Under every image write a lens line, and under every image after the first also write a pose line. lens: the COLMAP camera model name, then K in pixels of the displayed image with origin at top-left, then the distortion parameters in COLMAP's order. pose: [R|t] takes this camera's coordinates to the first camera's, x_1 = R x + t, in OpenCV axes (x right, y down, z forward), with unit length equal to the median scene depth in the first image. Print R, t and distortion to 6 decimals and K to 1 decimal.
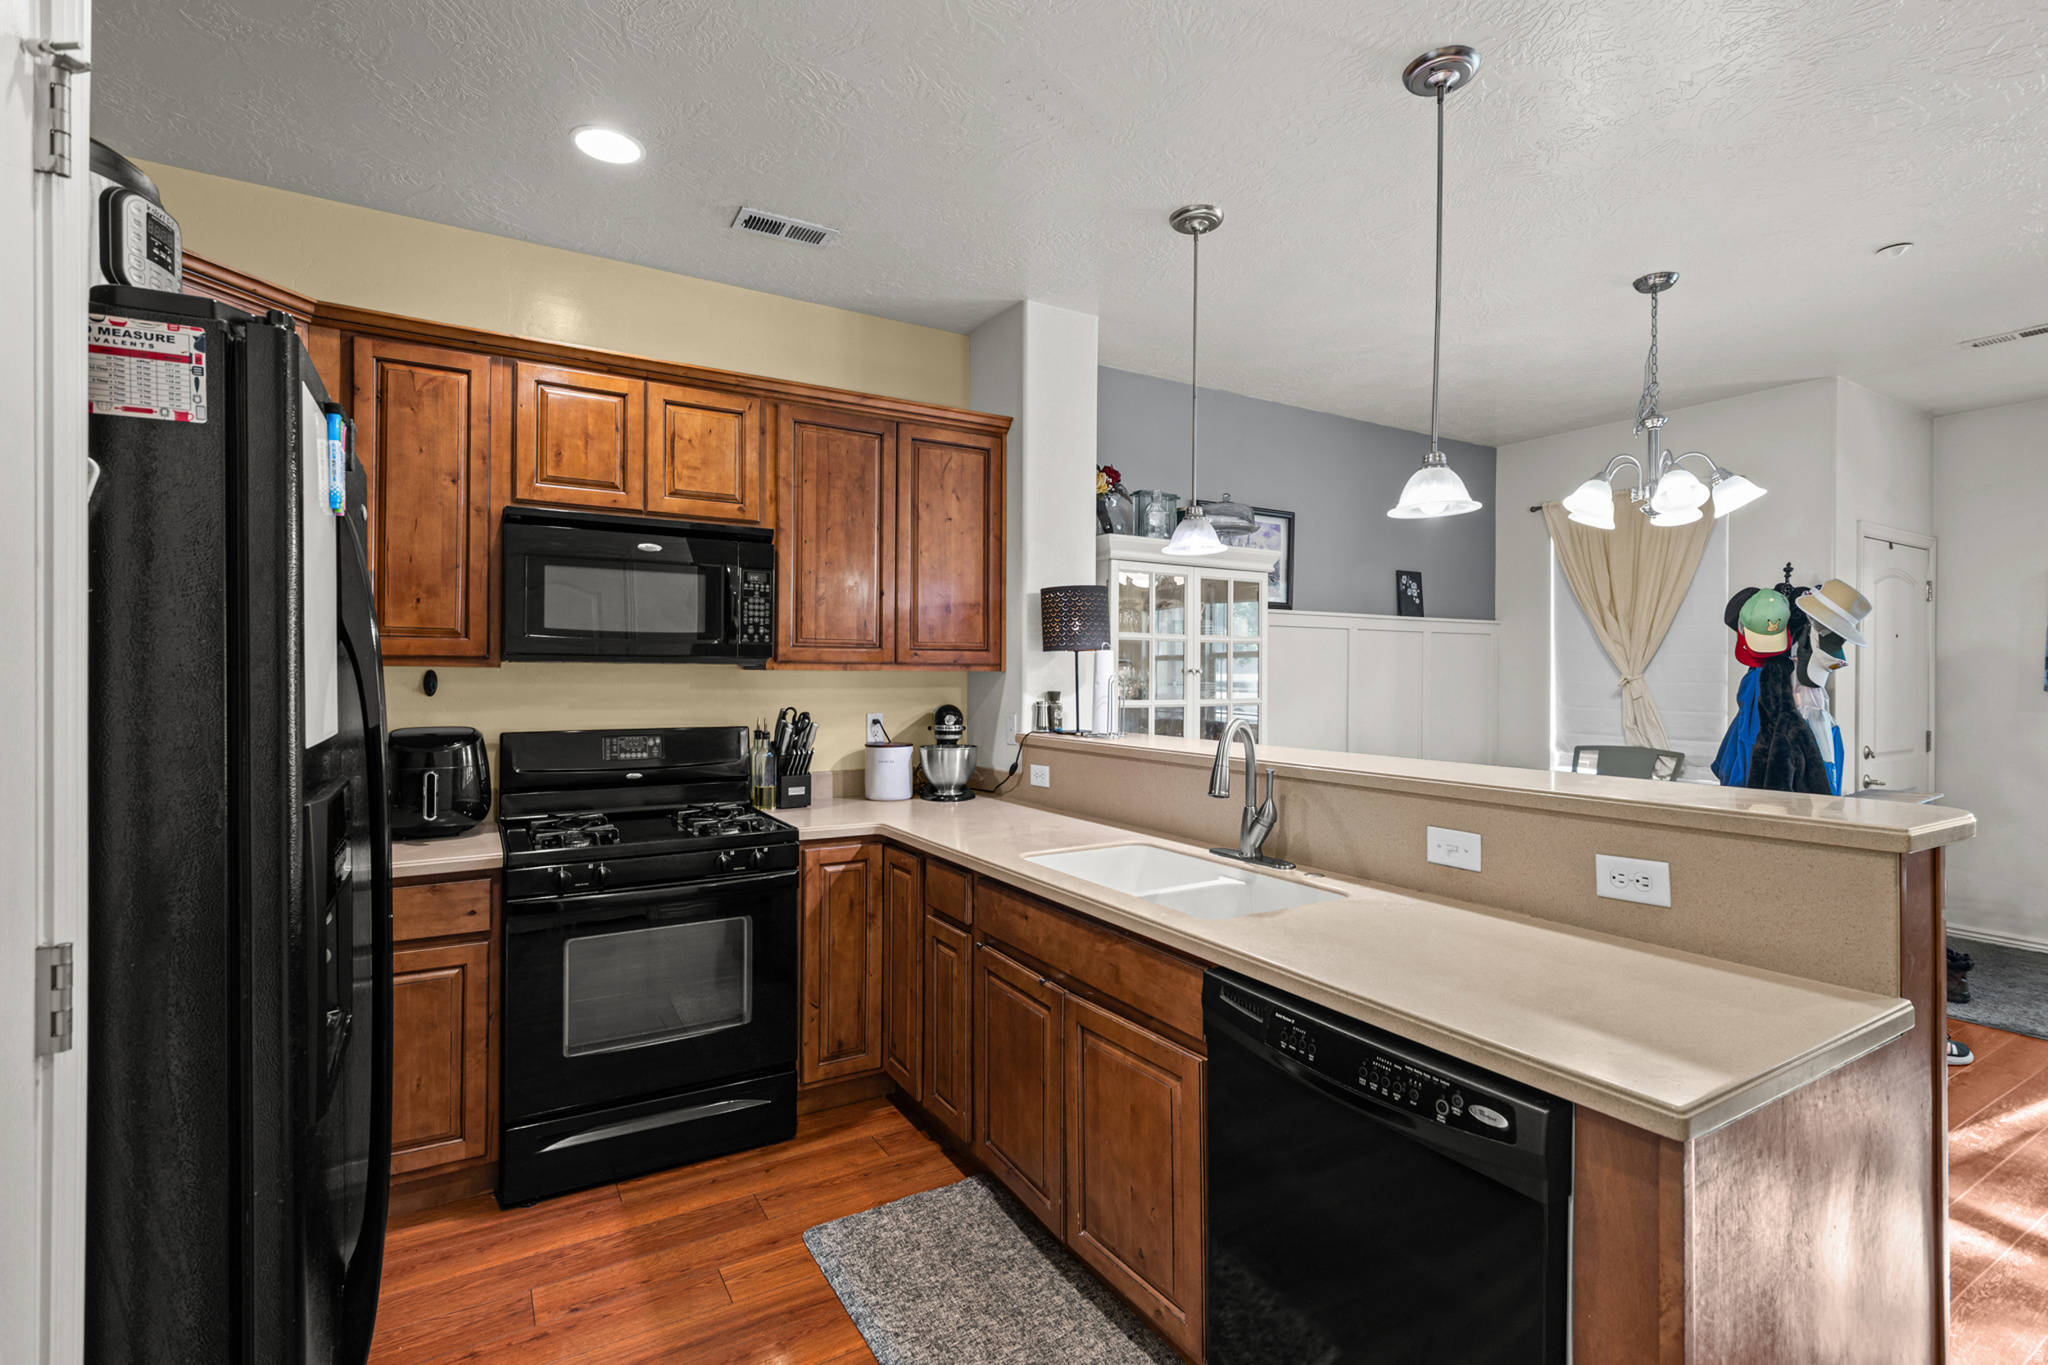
lens RADIAL K [[948.0, 0, 983.8], [0, 948.0, 675.8], [0, 0, 1]] dist [0.007389, -0.006020]
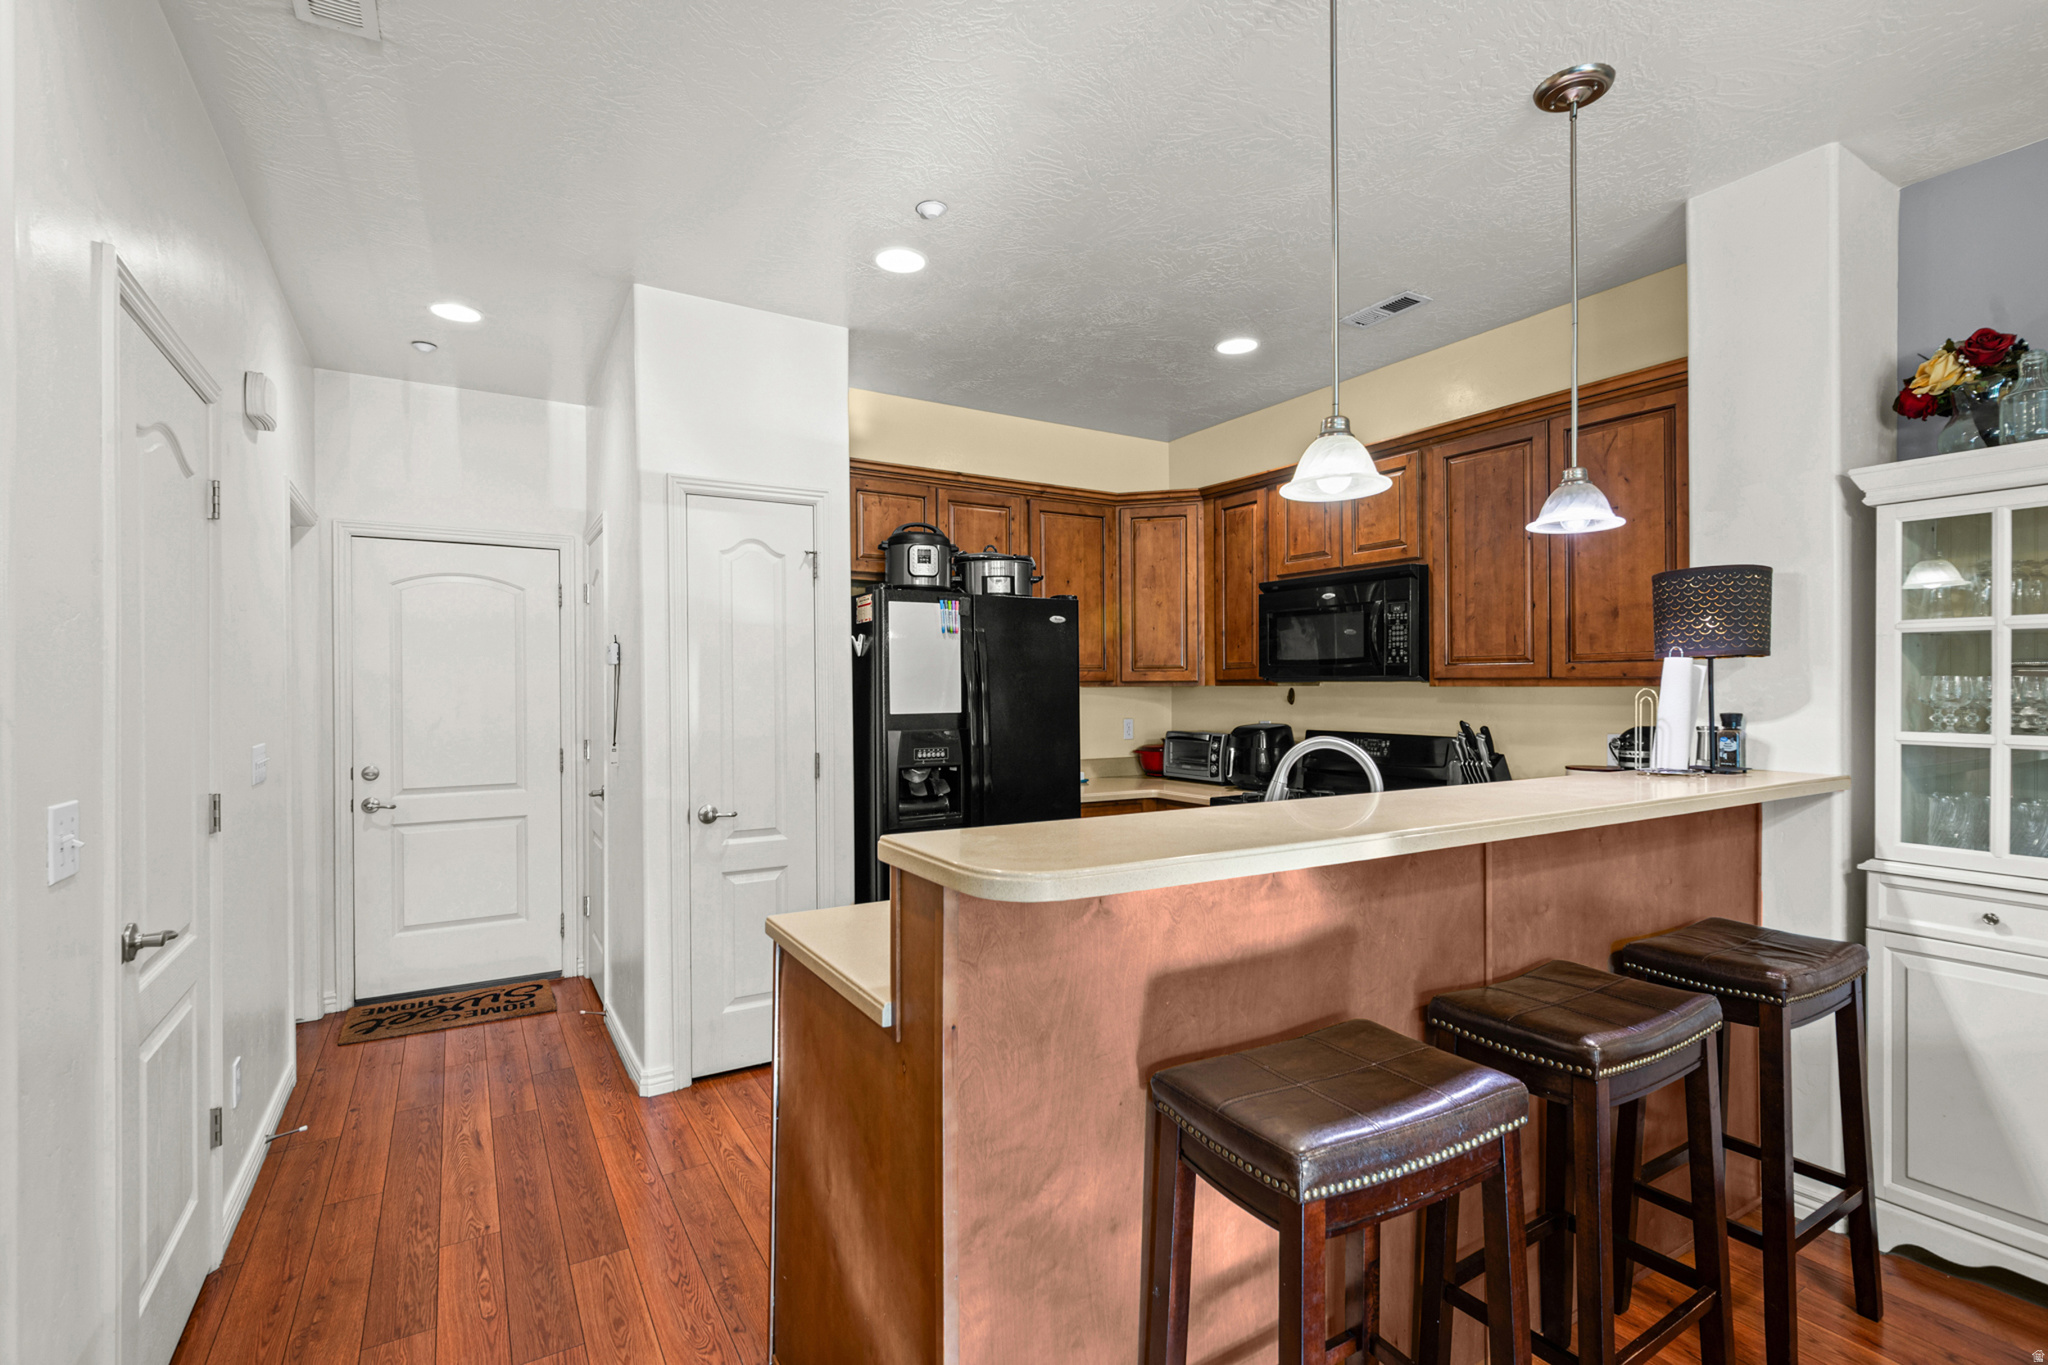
lens RADIAL K [[928.7, 0, 1019.9], [0, 928.7, 691.0], [0, 0, 1]] dist [0.005050, -0.006301]
pose [[0.009732, 0.000331, -0.999953, 0.851724], [-0.000304, 1.000000, 0.000328, -0.000972], [0.999953, 0.000301, 0.009732, 0.491343]]
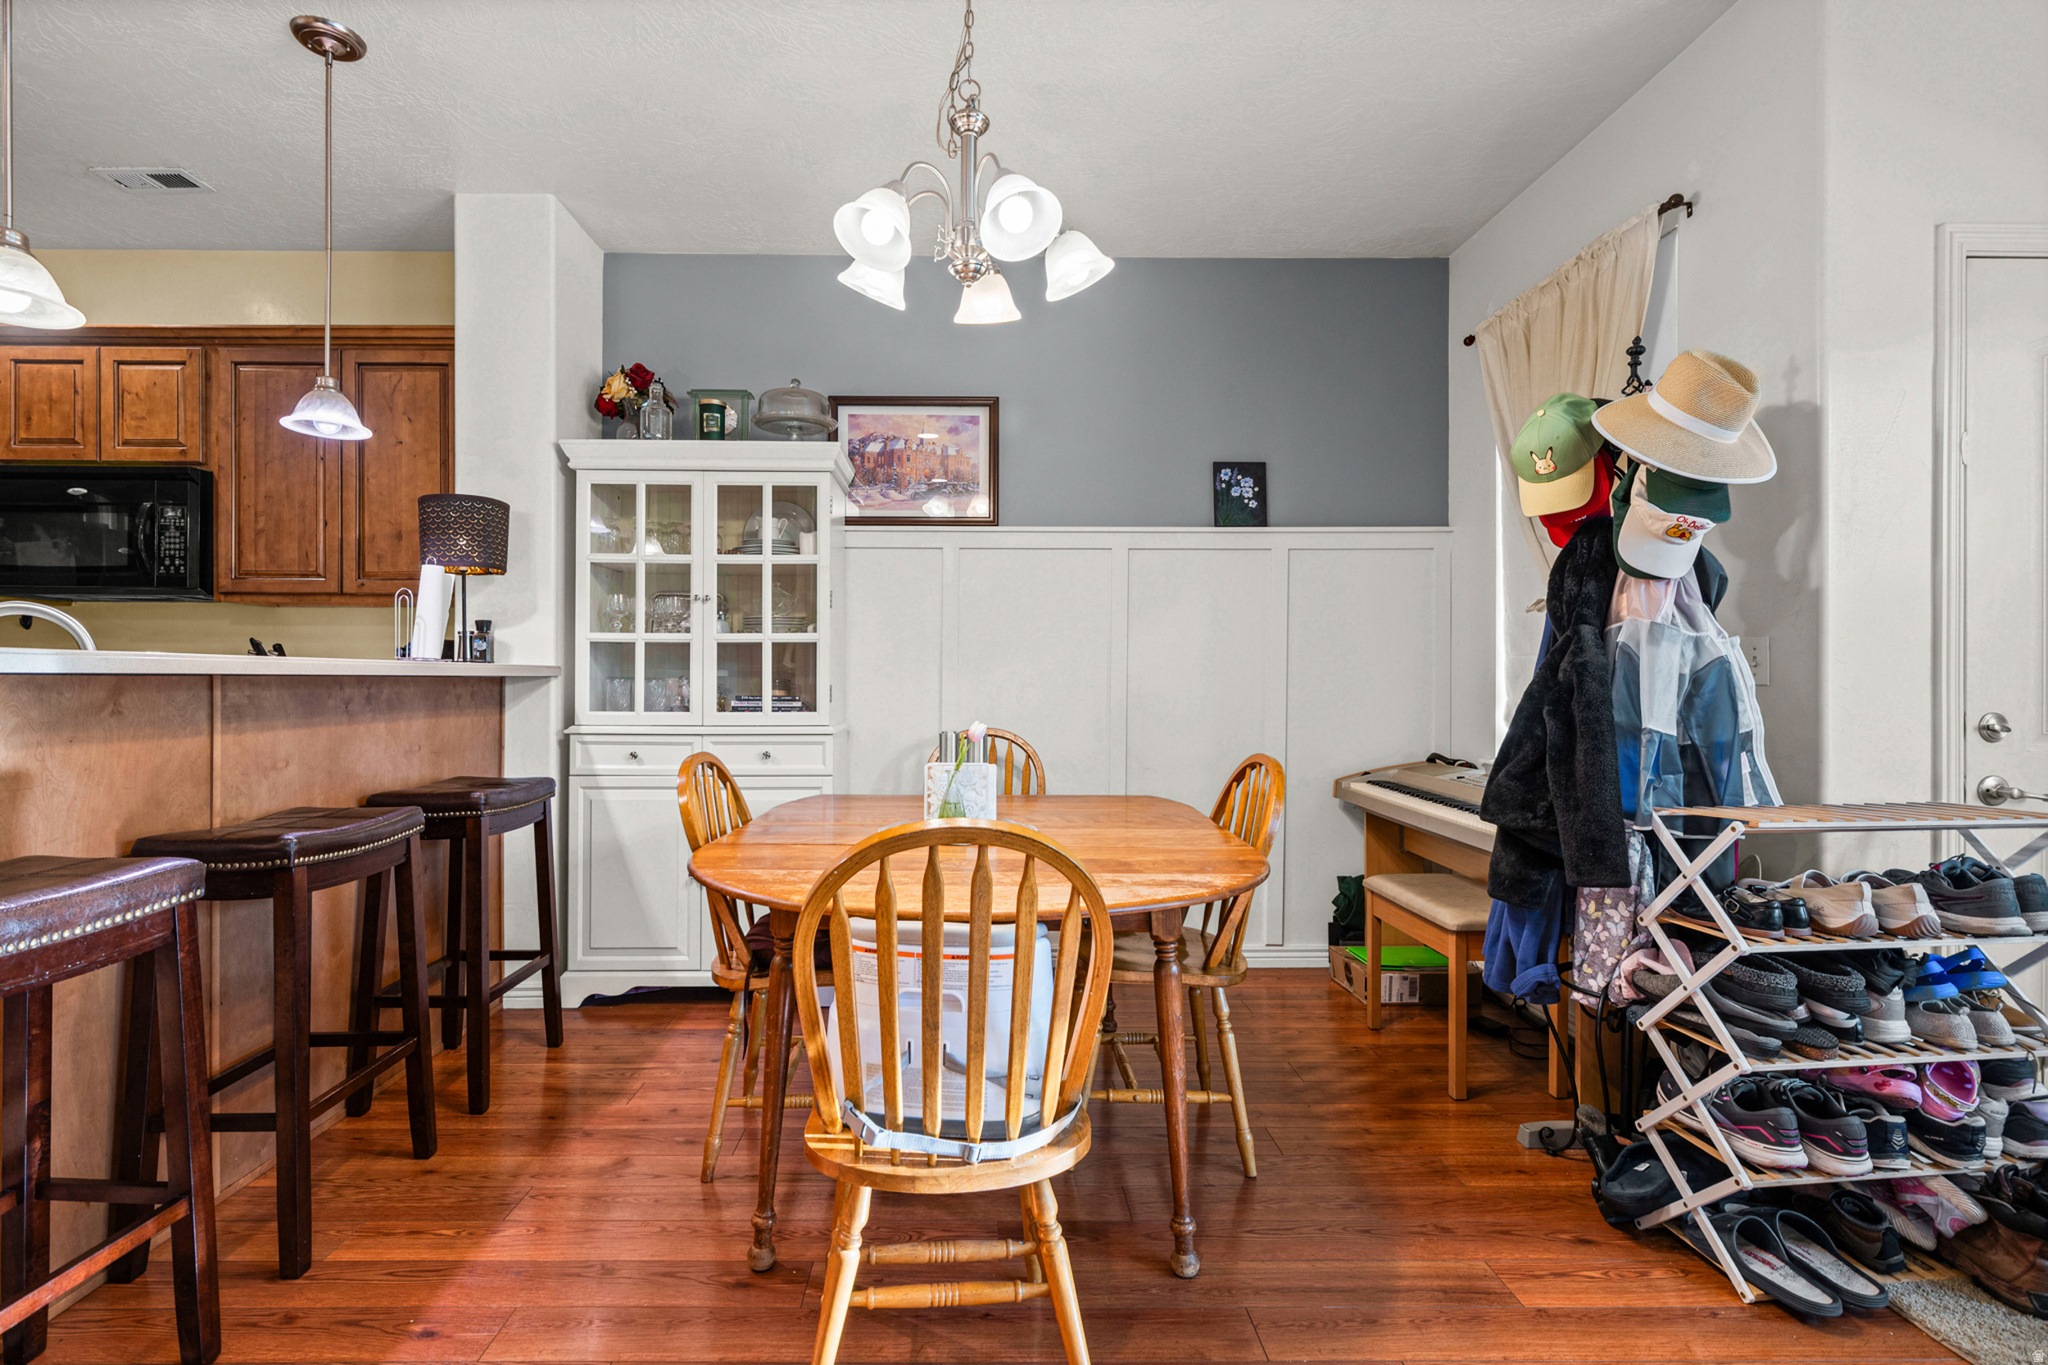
lens RADIAL K [[948.0, 0, 983.8], [0, 948.0, 675.8], [0, 0, 1]] dist [0.007389, -0.006020]
pose [[0.865844, -0.004141, -0.500298, 1.022497], [-0.000444, 0.999959, -0.009046, 0.084110], [0.500315, 0.008054, 0.865806, 0.501313]]
